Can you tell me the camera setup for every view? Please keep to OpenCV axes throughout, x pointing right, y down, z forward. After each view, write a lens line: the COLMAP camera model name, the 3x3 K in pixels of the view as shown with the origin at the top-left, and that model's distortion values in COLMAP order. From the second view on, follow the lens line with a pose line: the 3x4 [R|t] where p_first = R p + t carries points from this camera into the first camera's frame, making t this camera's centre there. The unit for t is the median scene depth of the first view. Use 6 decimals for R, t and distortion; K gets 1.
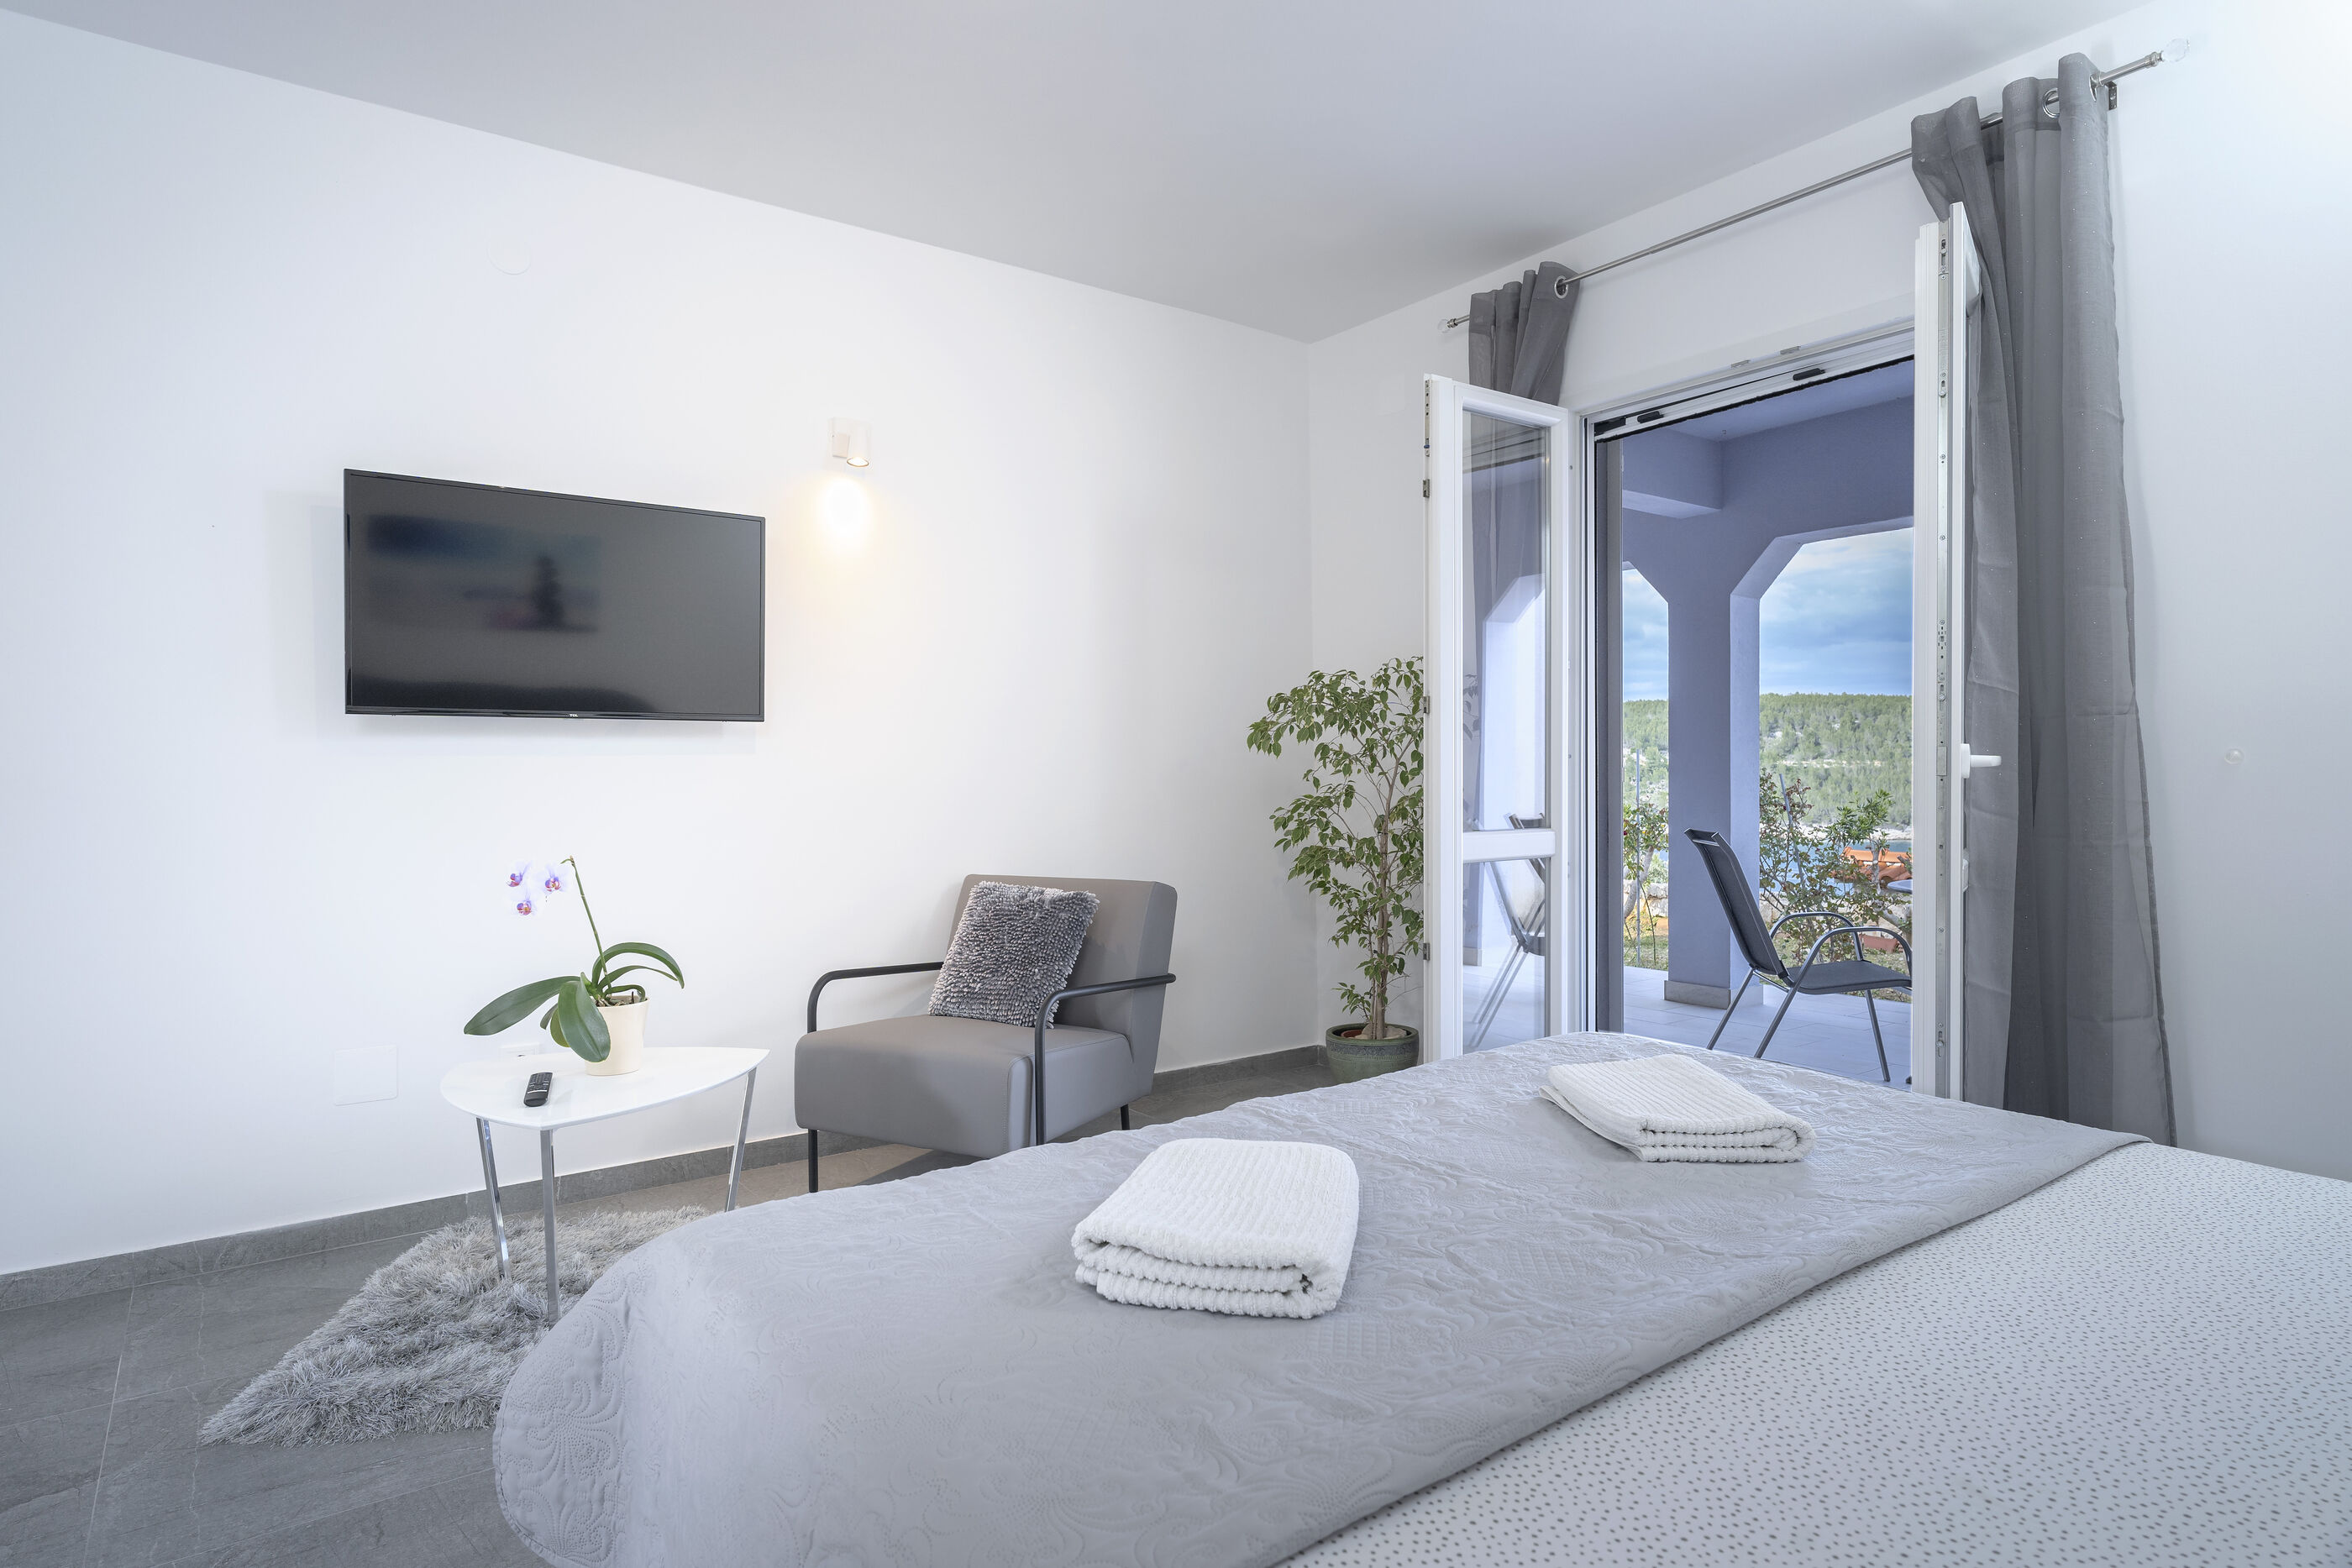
lens RADIAL K [[1298.0, 0, 1171.6], [0, 1298.0, 785.3], [0, 0, 1]] dist [-0.001593, 0.002184]
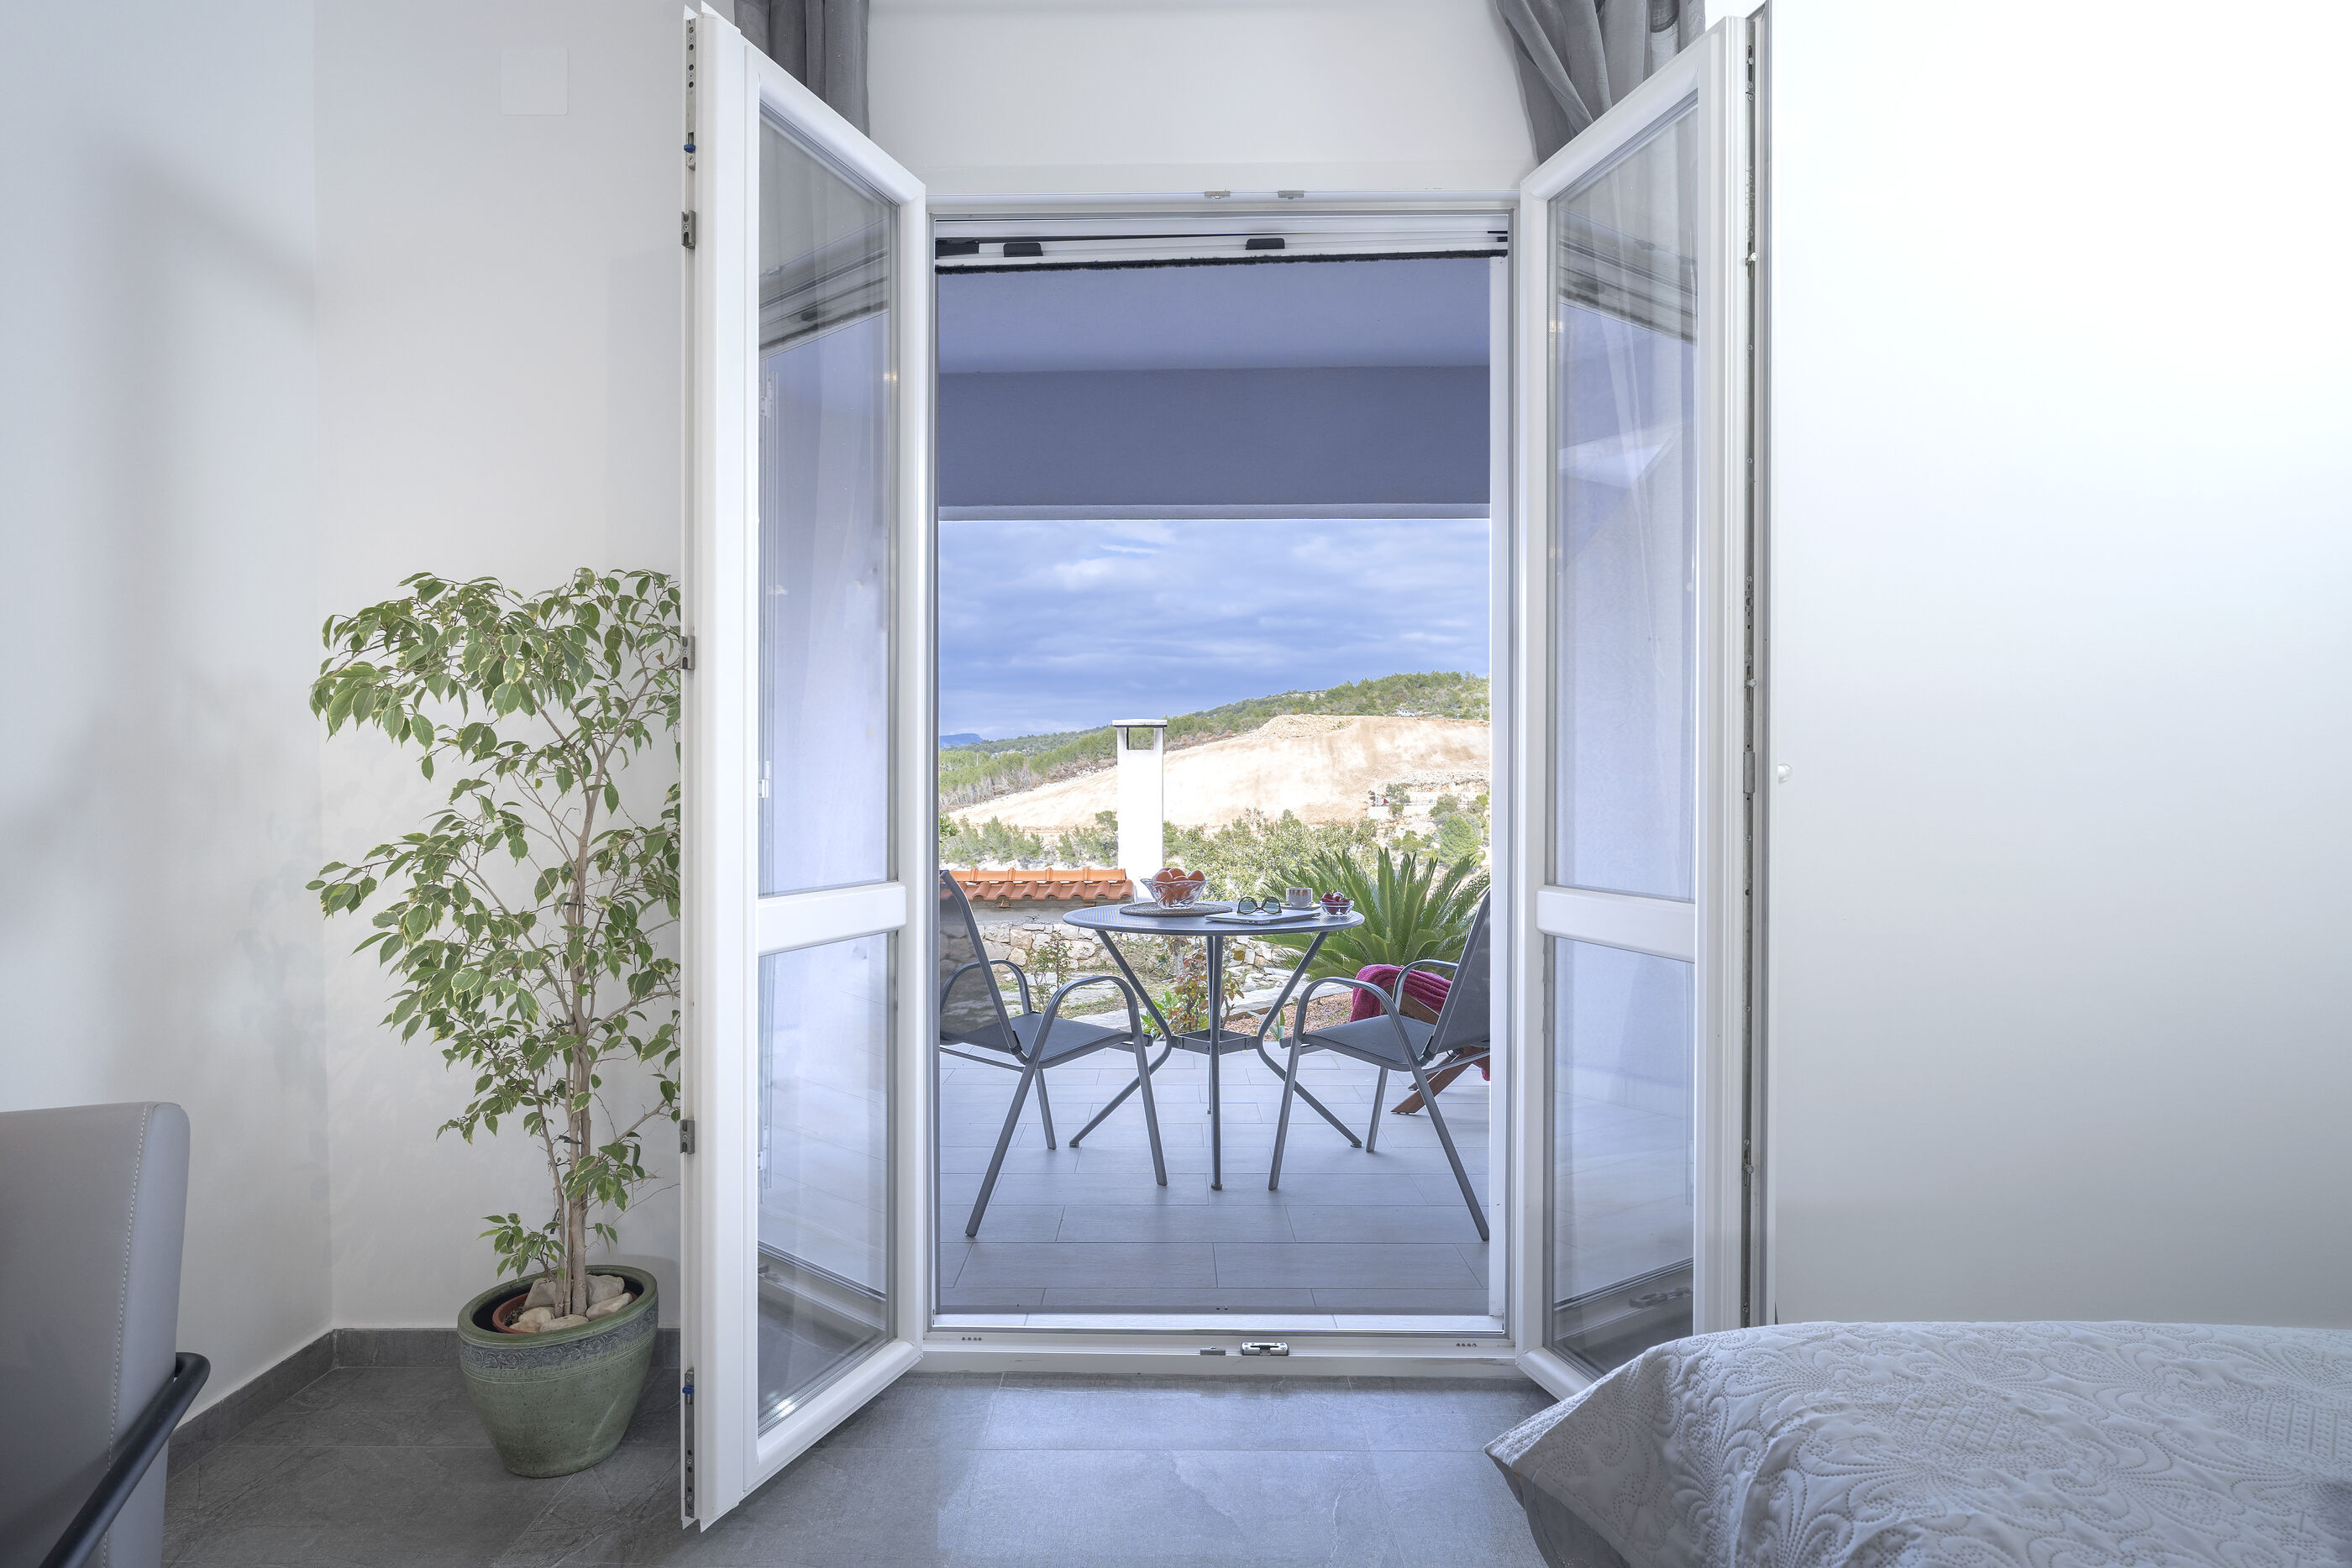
lens RADIAL K [[1298.0, 0, 1143.1], [0, 1298.0, 791.4], [0, 0, 1]] dist [-0.001593, 0.002184]
pose [[0.602797, 0.000826, 0.797894, -0.121151], [0.006540, 0.999961, -0.005976, -0.003595], [-0.797868, 0.008820, 0.602768, 0.552234]]
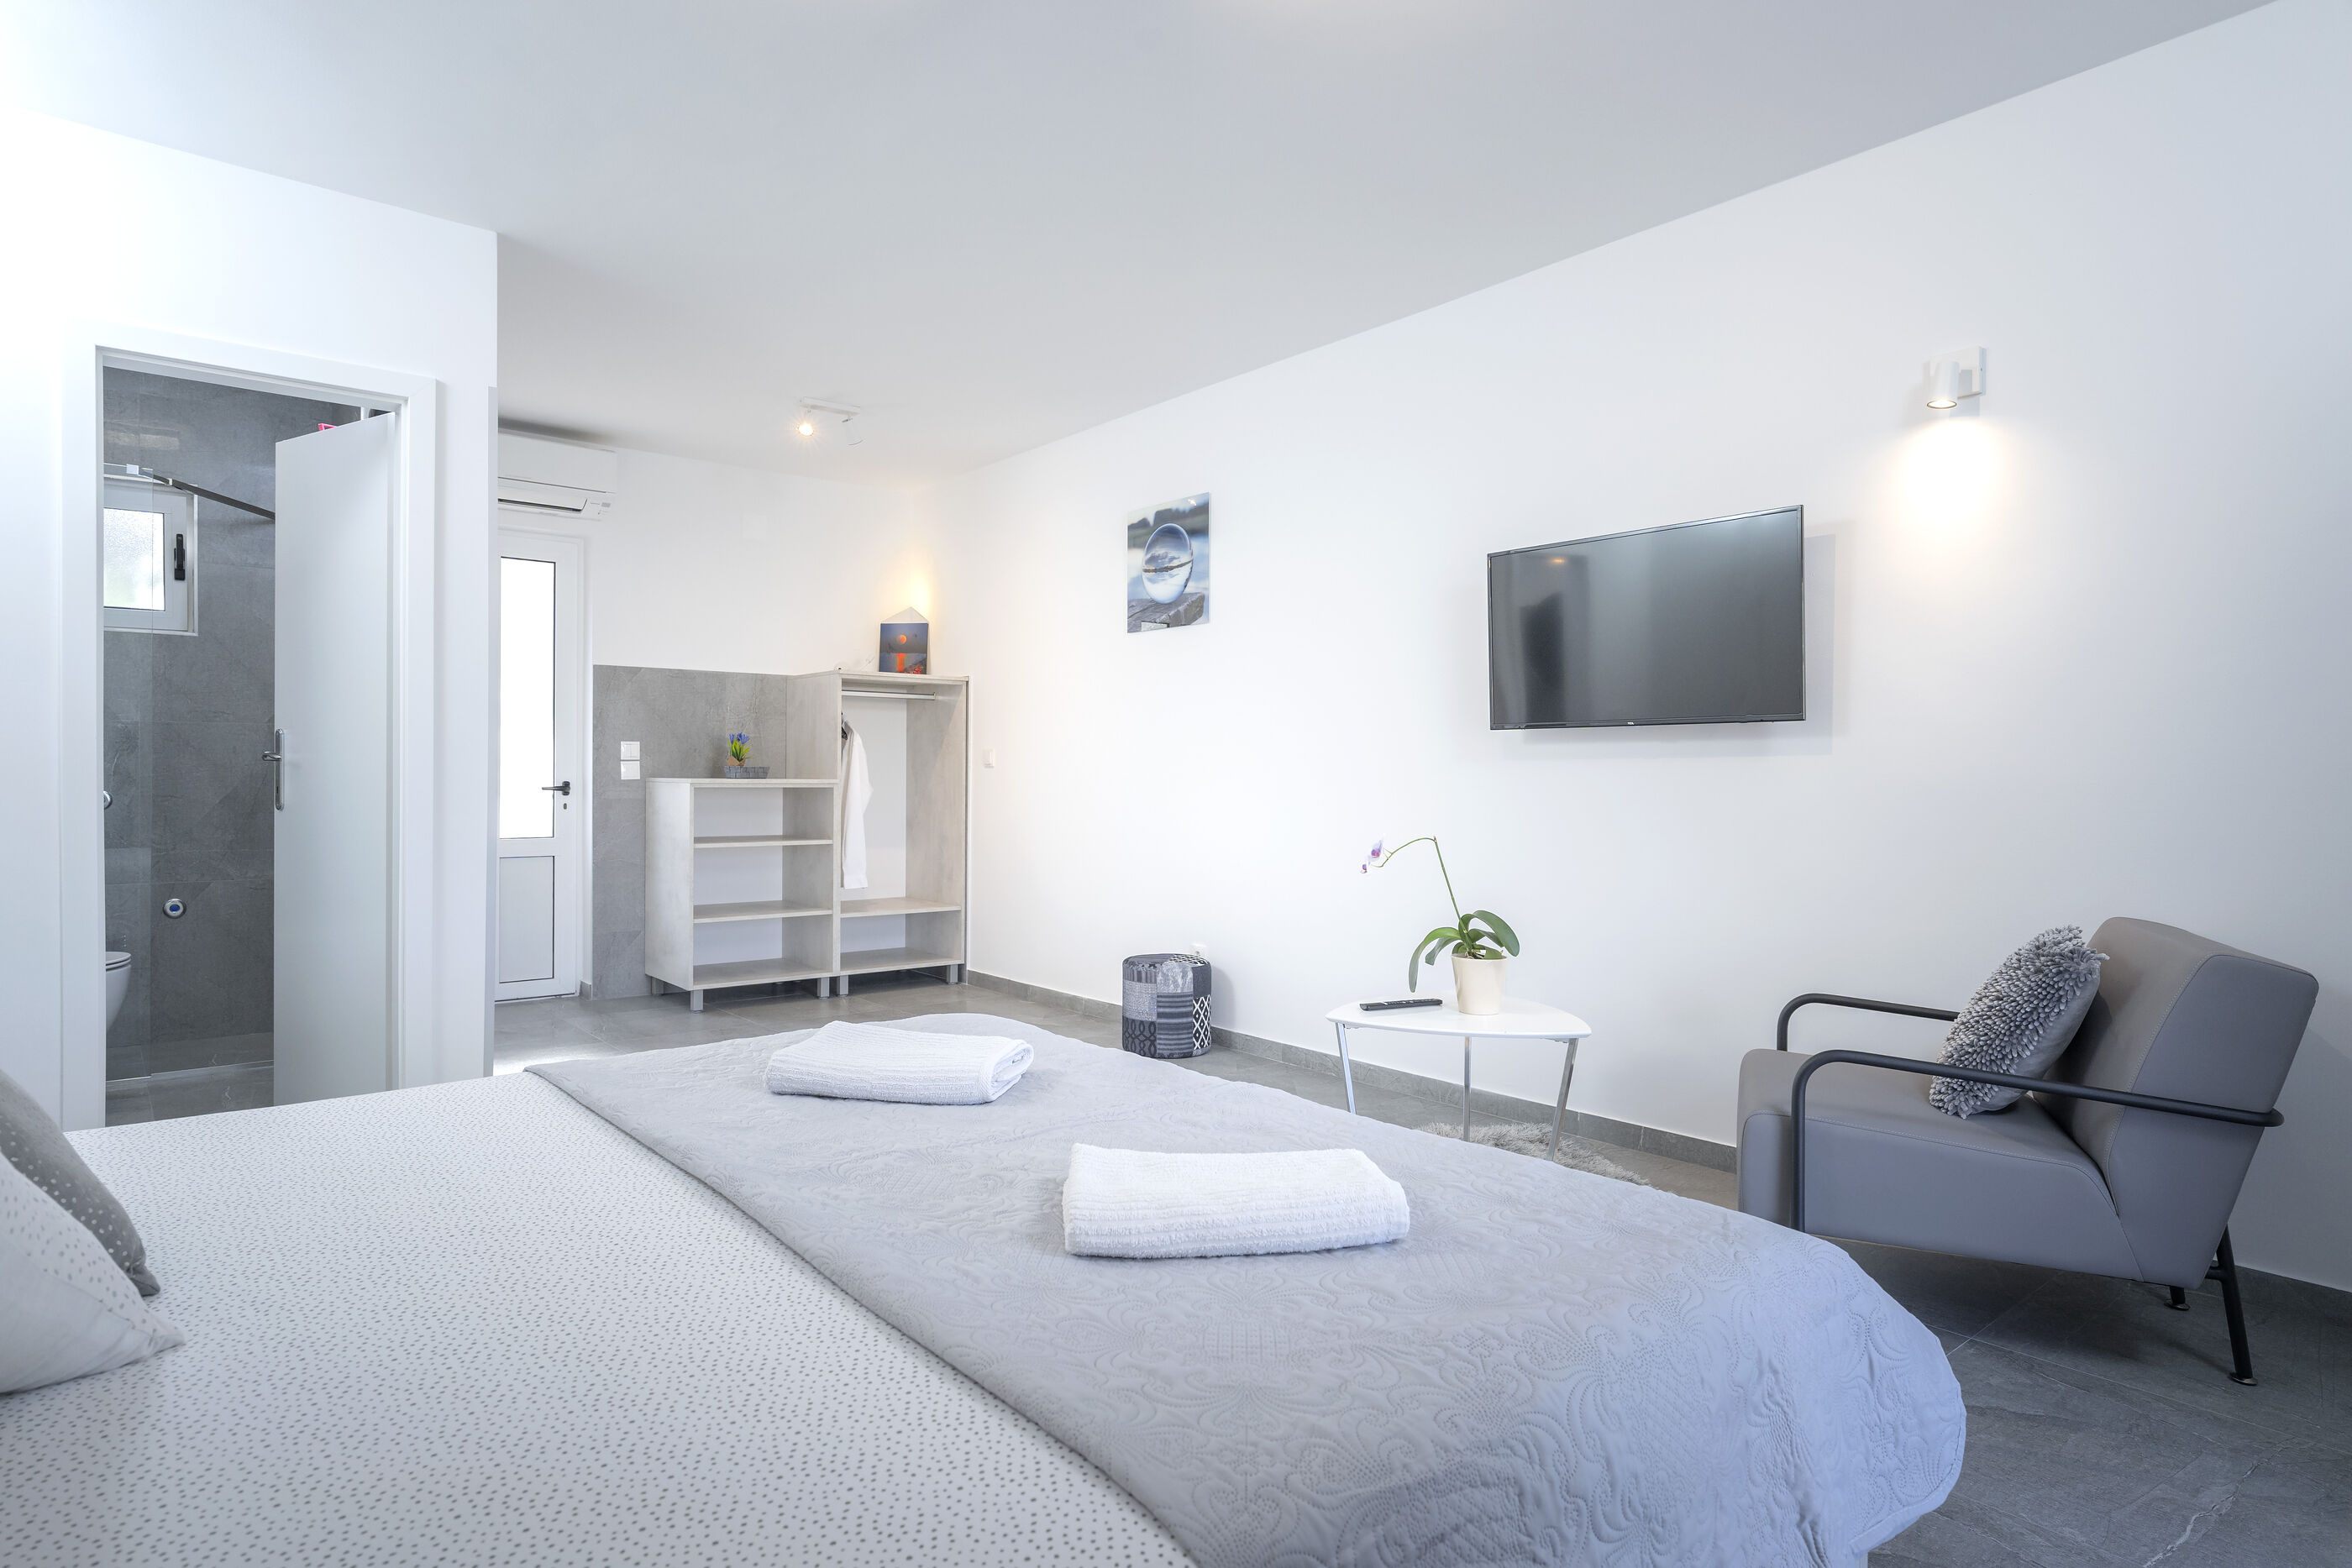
lens RADIAL K [[1298.0, 0, 1158.8], [0, 1298.0, 782.5], [0, 0, 1]] dist [-0.001593, 0.002184]
pose [[0.057051, 0.011328, -0.998307, 0.538834], [-0.017367, 0.999796, 0.010352, -0.005217], [0.998220, 0.016747, 0.057236, 0.419402]]
